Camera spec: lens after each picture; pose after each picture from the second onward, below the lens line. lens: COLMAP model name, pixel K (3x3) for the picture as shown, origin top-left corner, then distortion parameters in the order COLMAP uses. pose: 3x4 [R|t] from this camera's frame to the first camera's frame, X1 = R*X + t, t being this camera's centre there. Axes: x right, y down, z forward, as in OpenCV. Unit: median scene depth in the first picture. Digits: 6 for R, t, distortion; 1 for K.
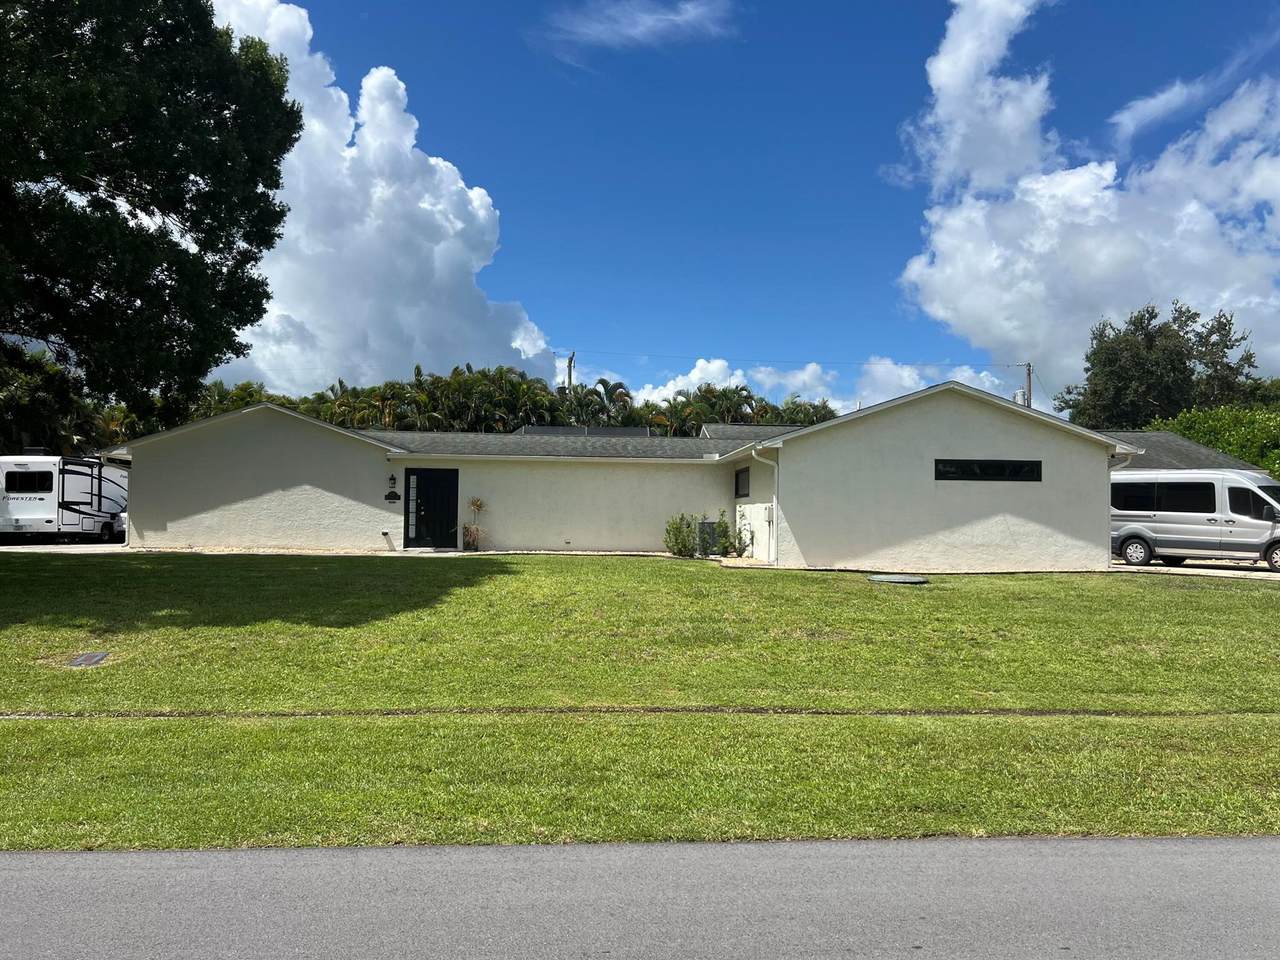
lens RADIAL K [[958.5, 0, 651.5], [0, 958.5, 482.2], [0, 0, 1]] dist [0.065597, -0.000724]
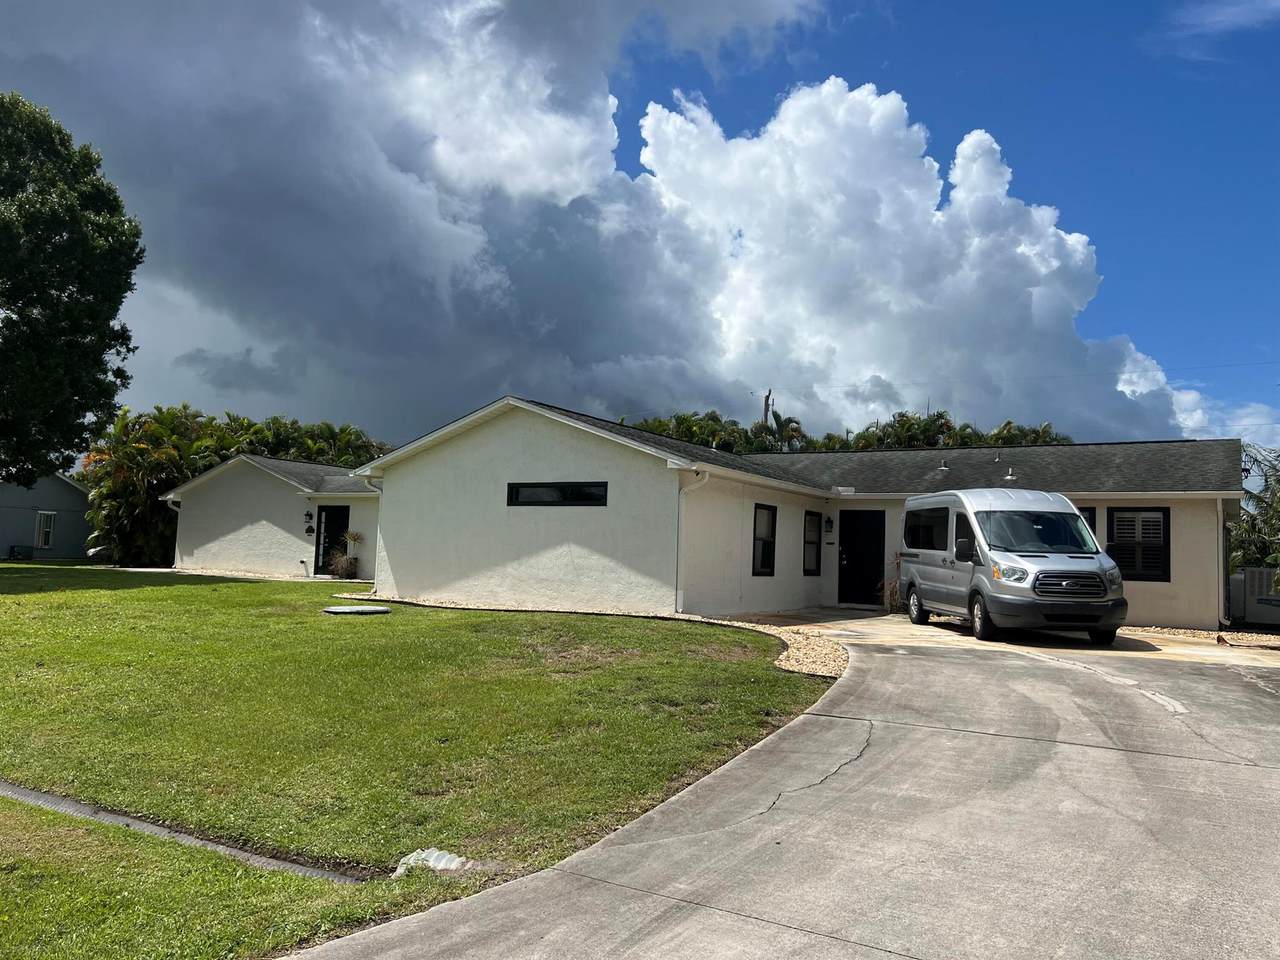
lens RADIAL K [[958.5, 0, 643.1], [0, 958.5, 478.6], [0, 0, 1]] dist [0.065597, -0.000724]
pose [[0.818521, -0.030480, -0.573668, 0.737592], [-0.003885, 0.998275, -0.058583, 0.019746], [0.574464, 0.050180, 0.816990, 0.271558]]
